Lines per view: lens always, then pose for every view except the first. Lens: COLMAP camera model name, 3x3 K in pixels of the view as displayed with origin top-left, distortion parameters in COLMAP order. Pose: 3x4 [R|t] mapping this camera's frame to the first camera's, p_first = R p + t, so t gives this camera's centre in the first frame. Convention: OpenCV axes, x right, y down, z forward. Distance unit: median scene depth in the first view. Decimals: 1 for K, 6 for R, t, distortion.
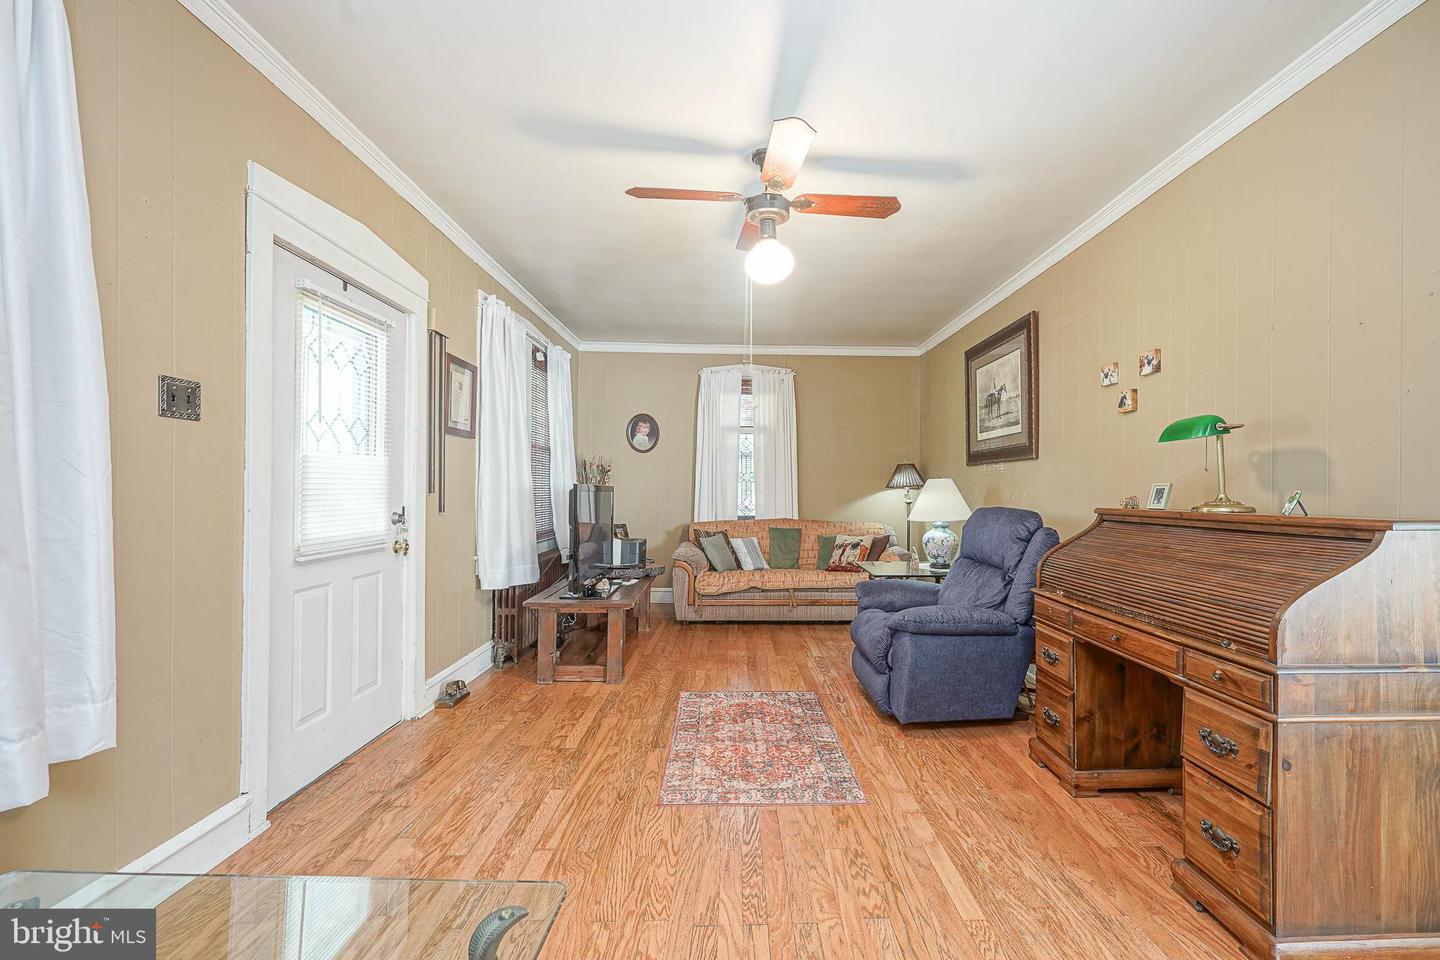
lens RADIAL K [[594.0, 0, 775.6], [0, 594.0, 487.1], [0, 0, 1]] dist [0.001198, 0.000477]
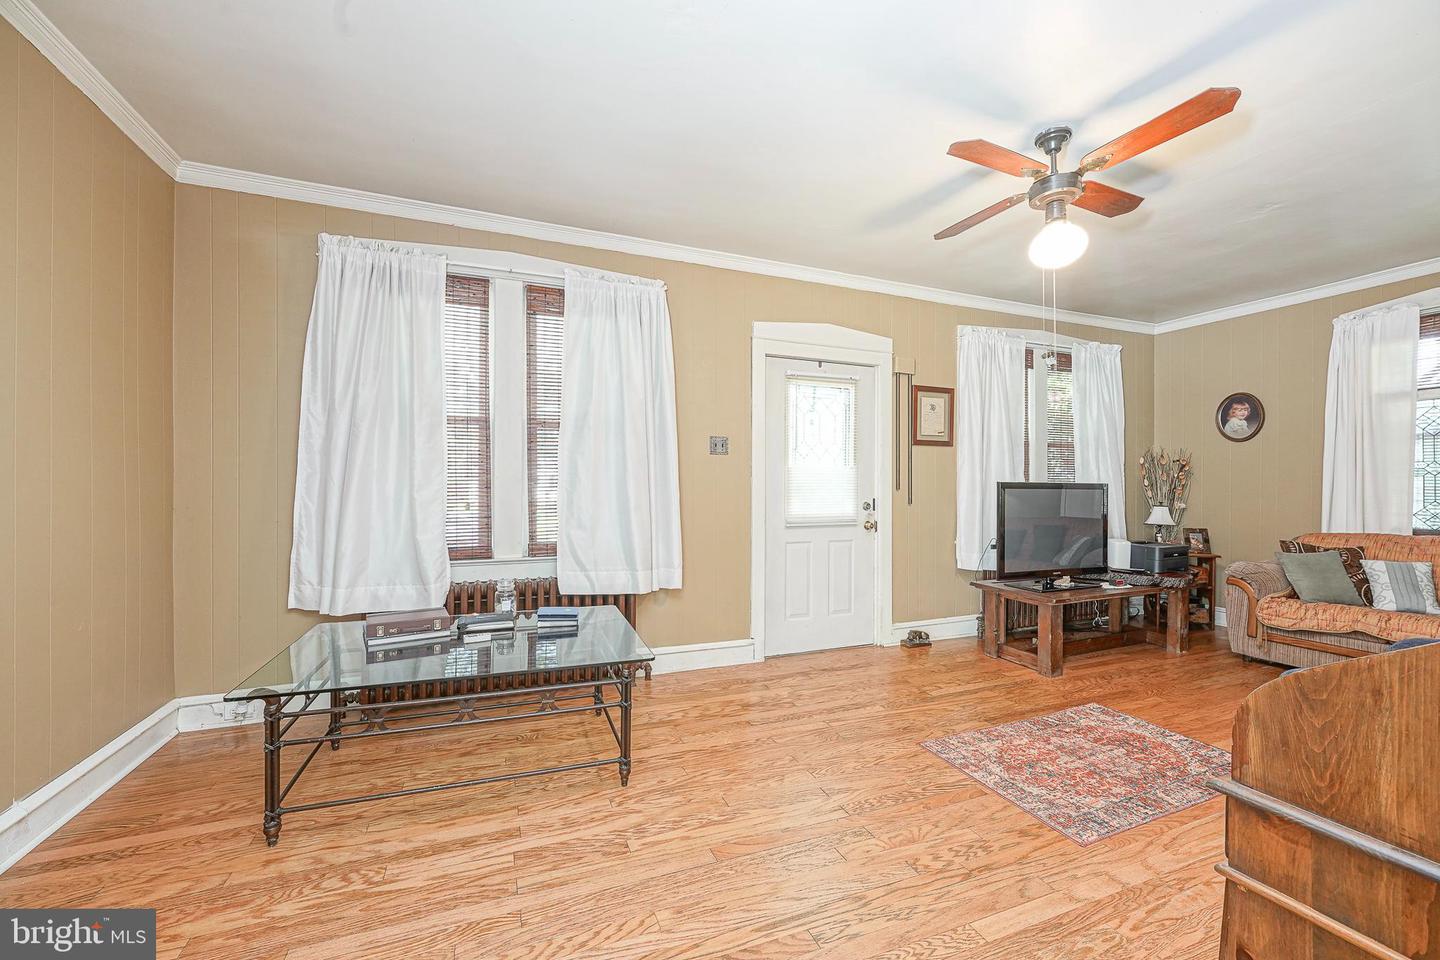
lens RADIAL K [[594.0, 0, 726.1], [0, 594.0, 486.7], [0, 0, 1]] dist [0.001198, 0.000477]
pose [[0.330394, -0.001241, -0.943842, 0.684690], [0.002066, 0.999998, -0.000592, 0.004101], [0.943841, -0.001754, 0.330396, 0.184568]]
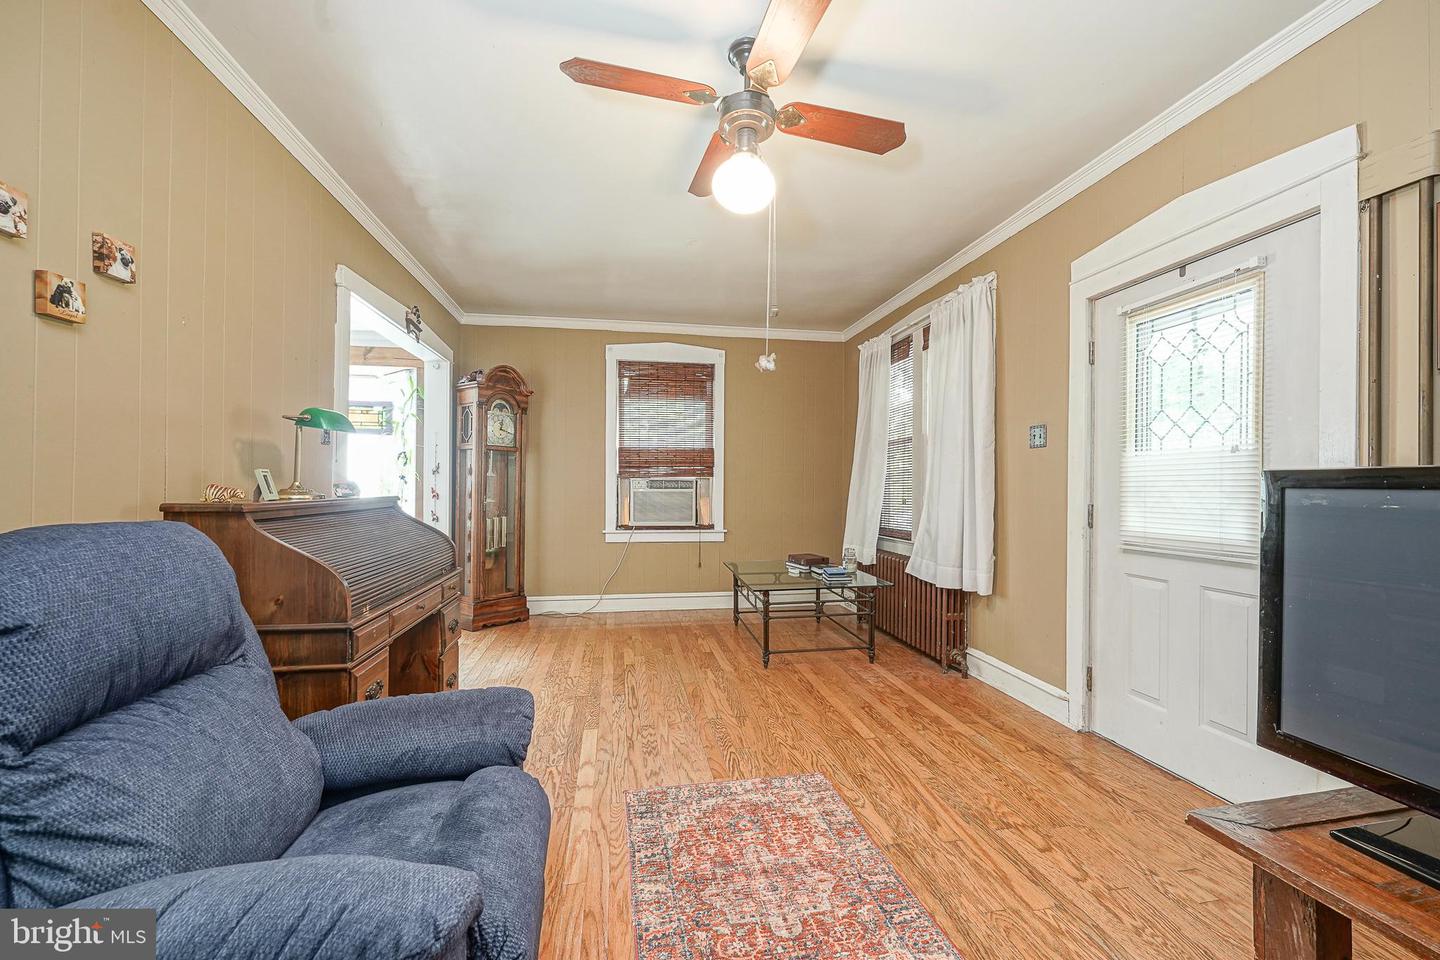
lens RADIAL K [[594.0, 0, 712.2], [0, 594.0, 497.5], [0, 0, 1]] dist [0.001198, 0.000477]
pose [[-0.996196, -0.010457, -0.086513, 0.085745], [-0.011286, 0.999895, 0.009101, 0.018055], [0.086409, 0.010042, -0.996209, 1.705094]]
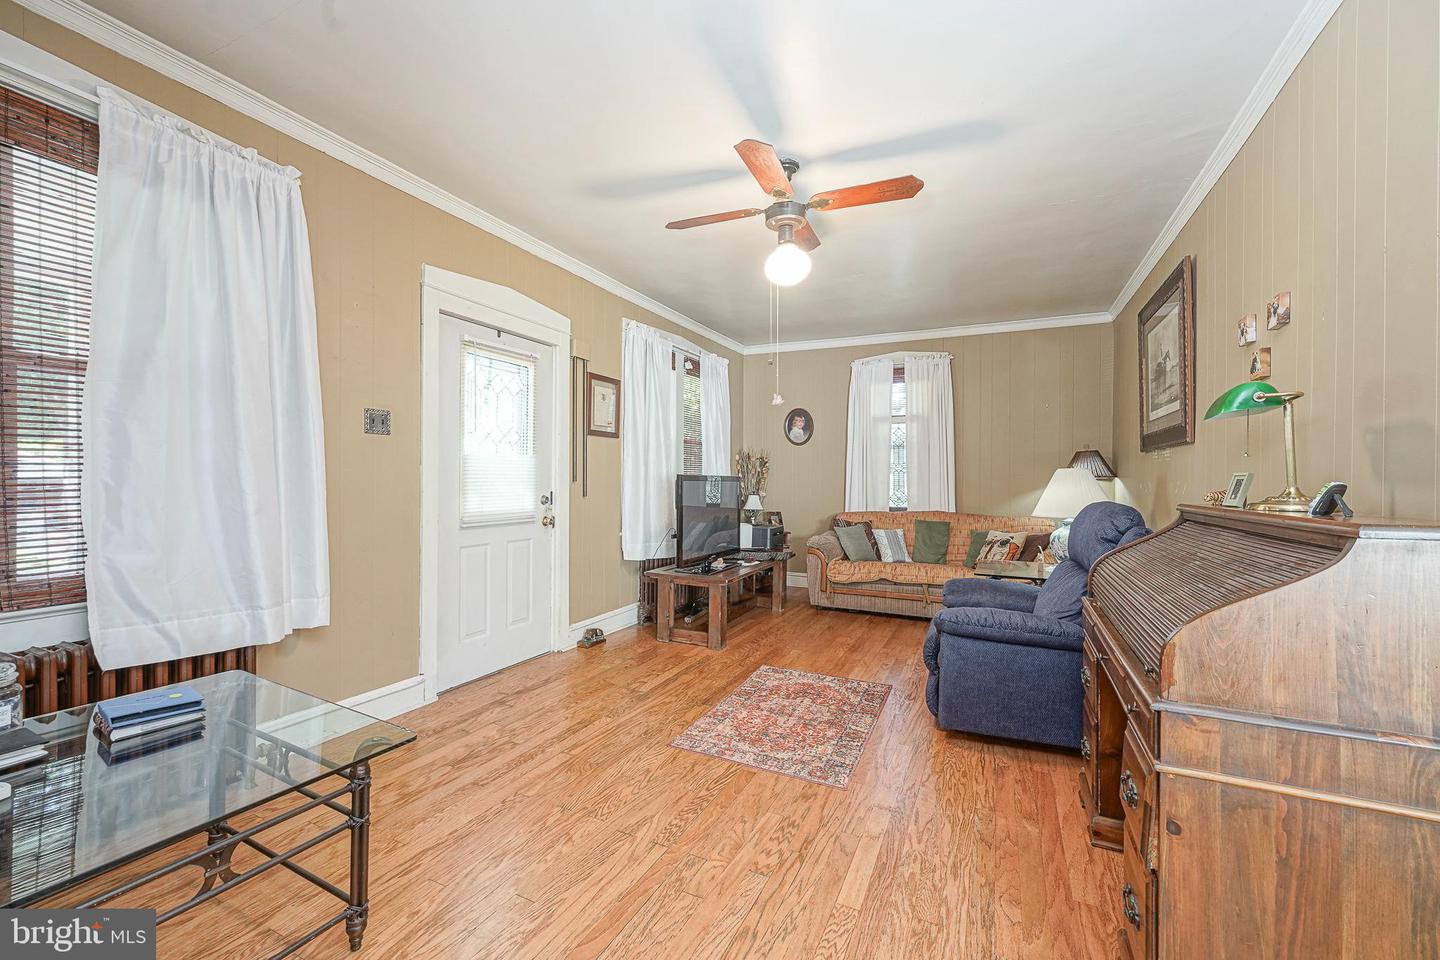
lens RADIAL K [[594.0, 0, 732.8], [0, 594.0, 481.3], [0, 0, 1]] dist [0.001198, 0.000477]
pose [[0.881987, 0.004528, -0.471252, 0.391137], [-0.002420, 0.999984, 0.005078, 0.002053], [0.471267, -0.003338, 0.881984, 0.014437]]
